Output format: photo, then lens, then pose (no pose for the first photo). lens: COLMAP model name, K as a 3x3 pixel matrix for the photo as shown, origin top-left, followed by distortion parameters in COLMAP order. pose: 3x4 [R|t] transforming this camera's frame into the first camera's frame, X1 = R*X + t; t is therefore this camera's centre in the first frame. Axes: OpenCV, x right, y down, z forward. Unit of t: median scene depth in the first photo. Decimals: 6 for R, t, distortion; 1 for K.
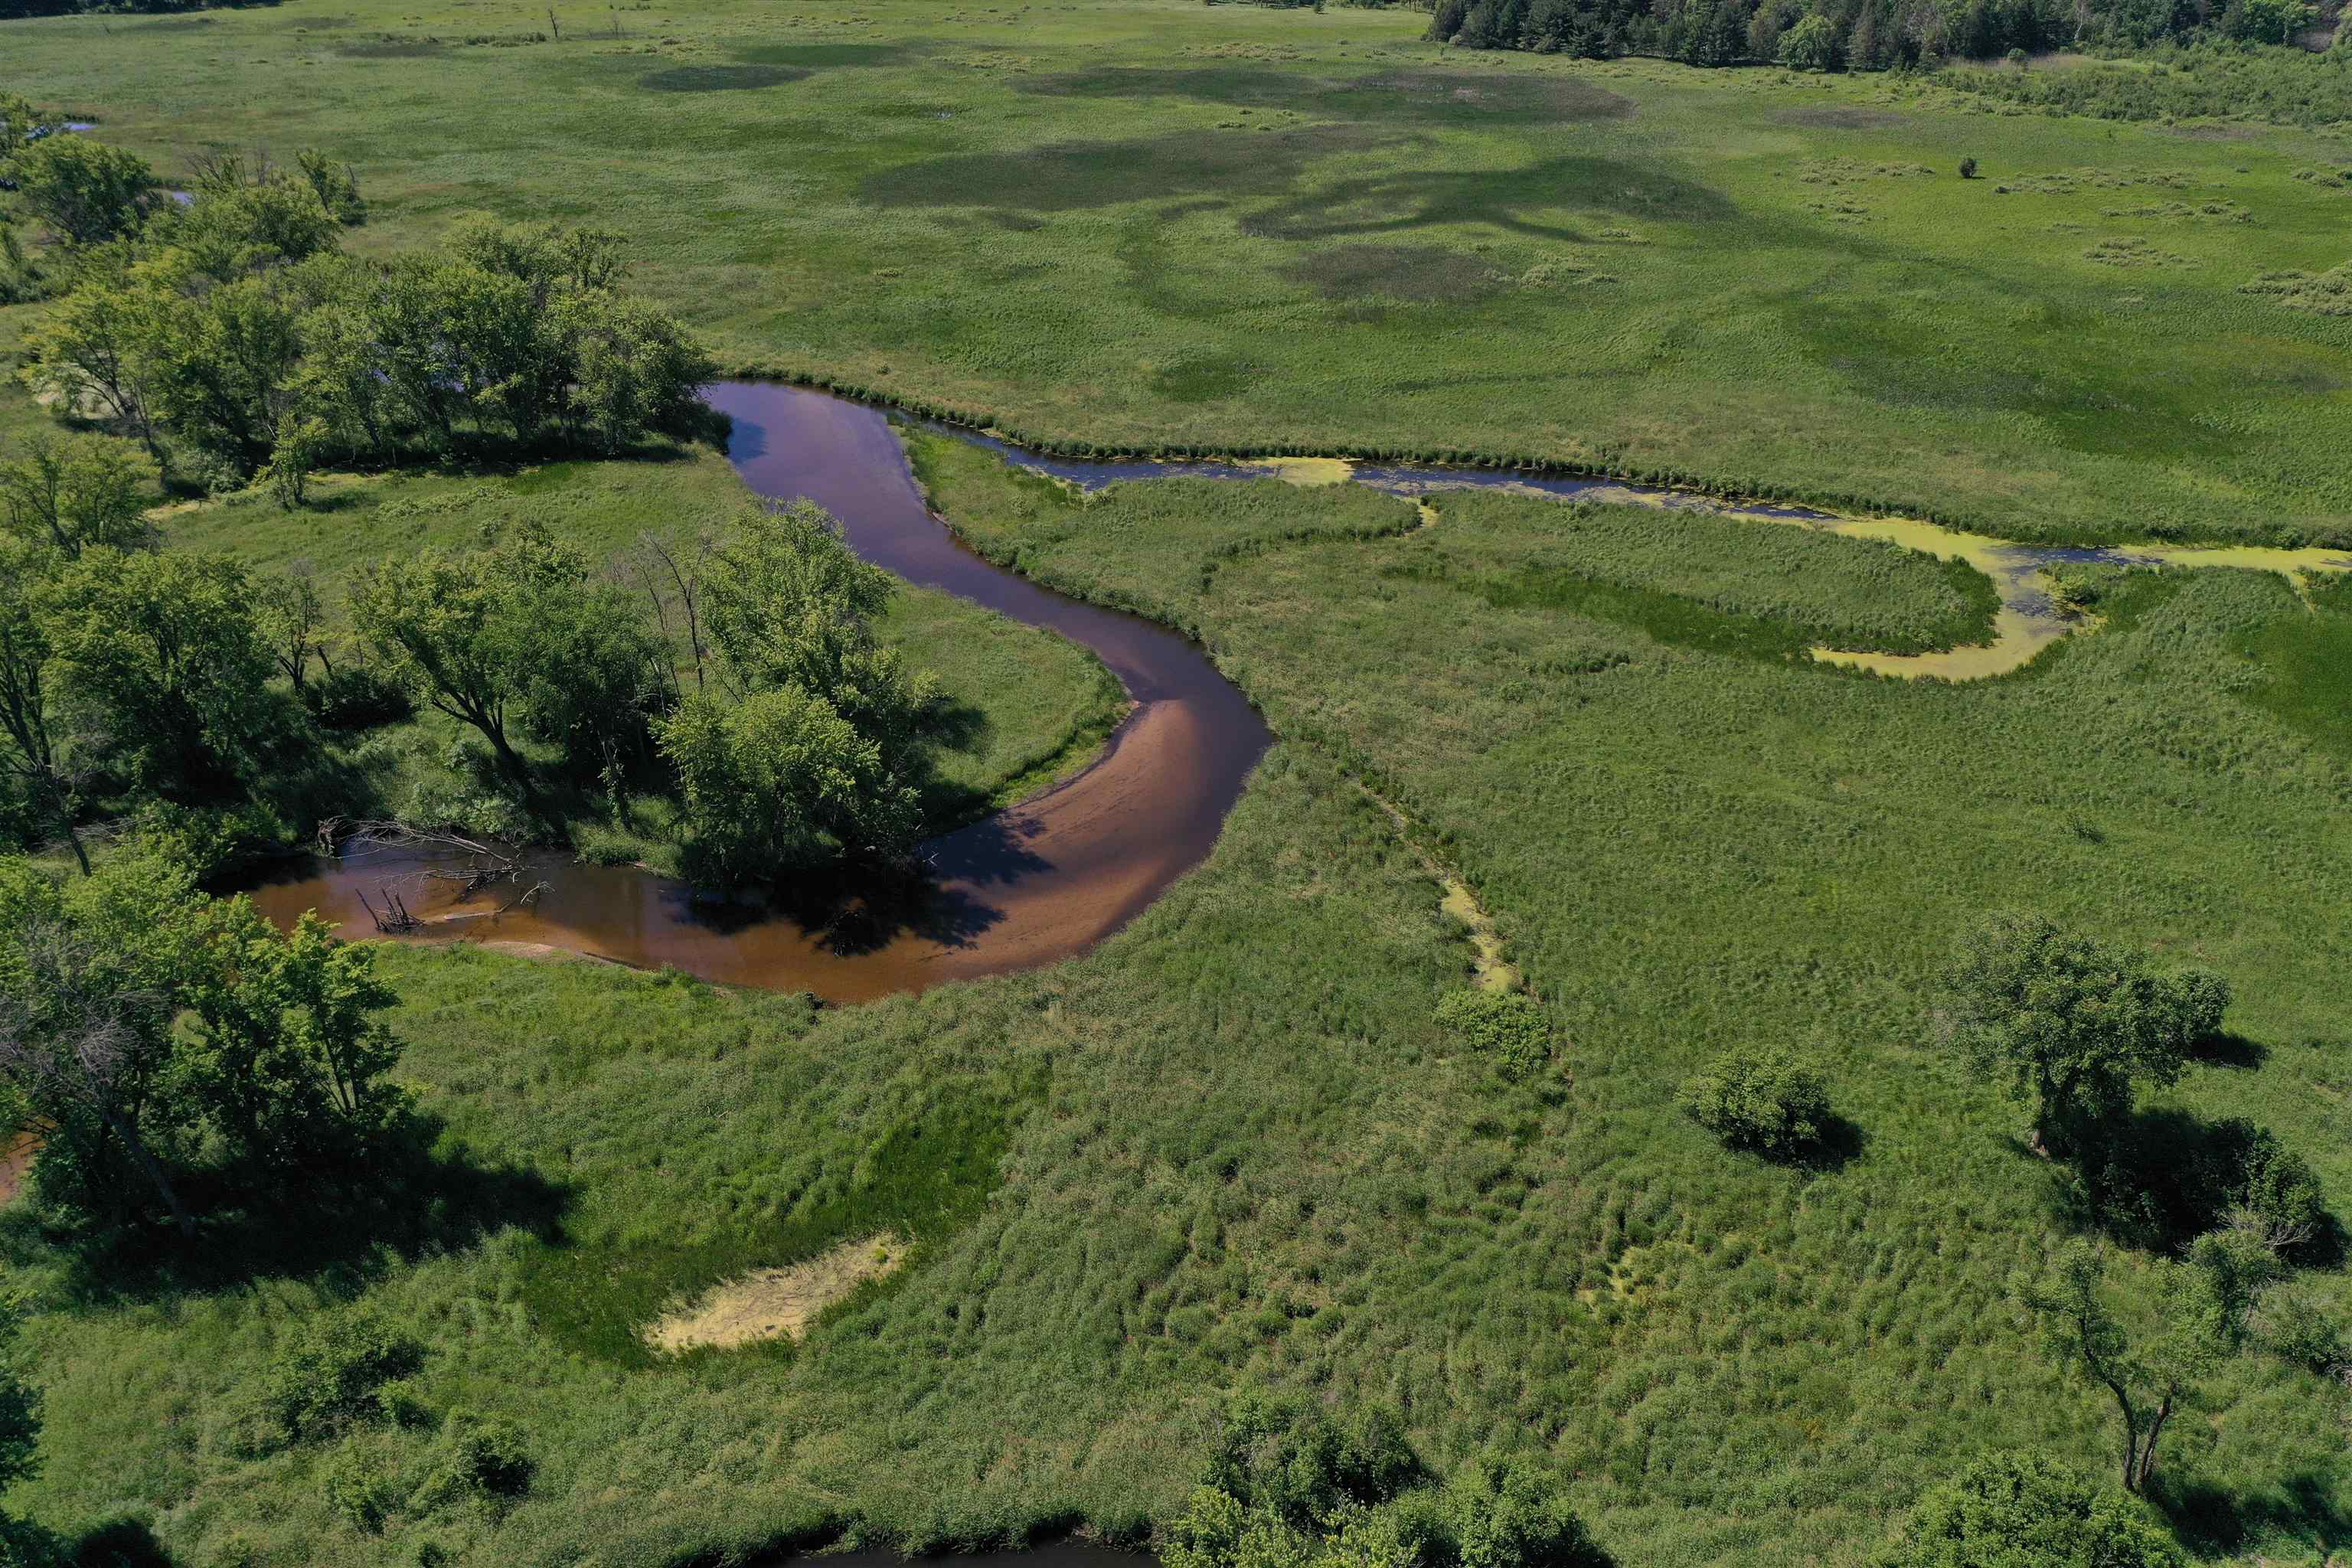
lens RADIAL K [[1874.6, 0, 1177.9], [0, 1874.6, 781.3], [0, 0, 1]] dist [0.017304, -0.000809]
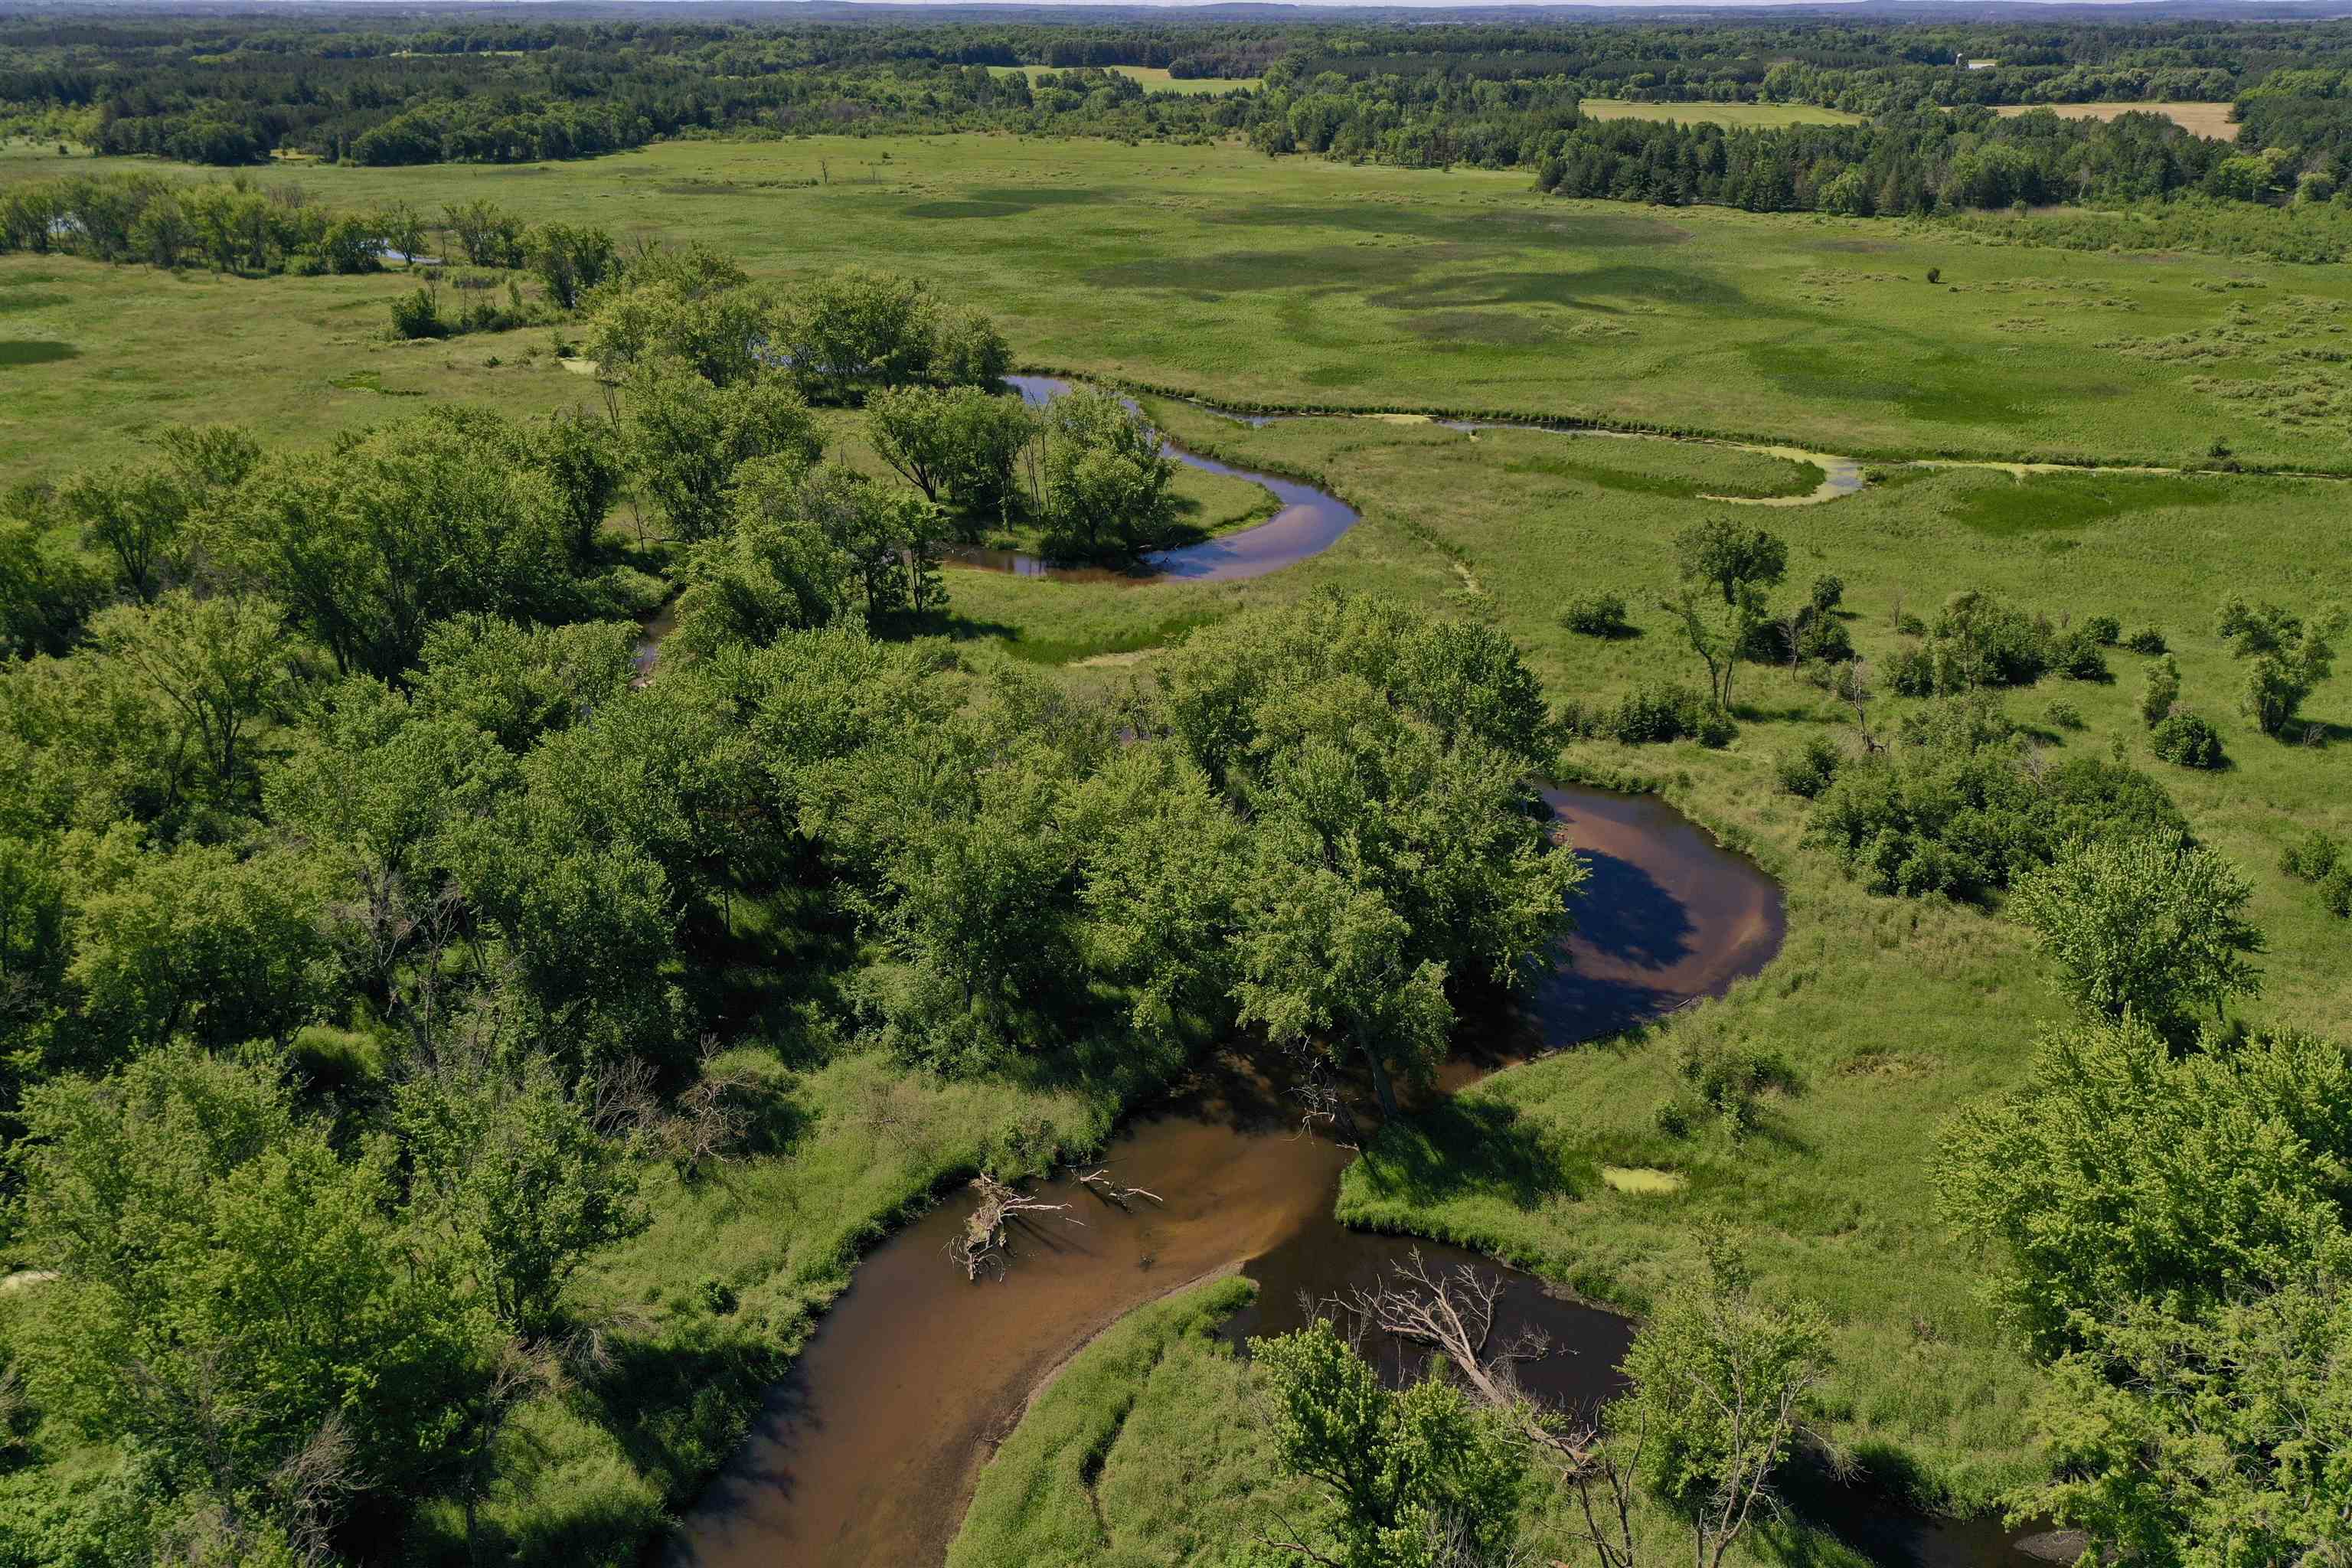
lens RADIAL K [[1874.6, 0, 1176.1], [0, 1874.6, 779.8], [0, 0, 1]] dist [0.017304, -0.000809]
pose [[0.996890, 0.034549, -0.070826, 0.003299], [-0.040647, 0.995417, -0.086556, 0.175659], [0.067511, 0.089166, 0.993726, -0.334668]]
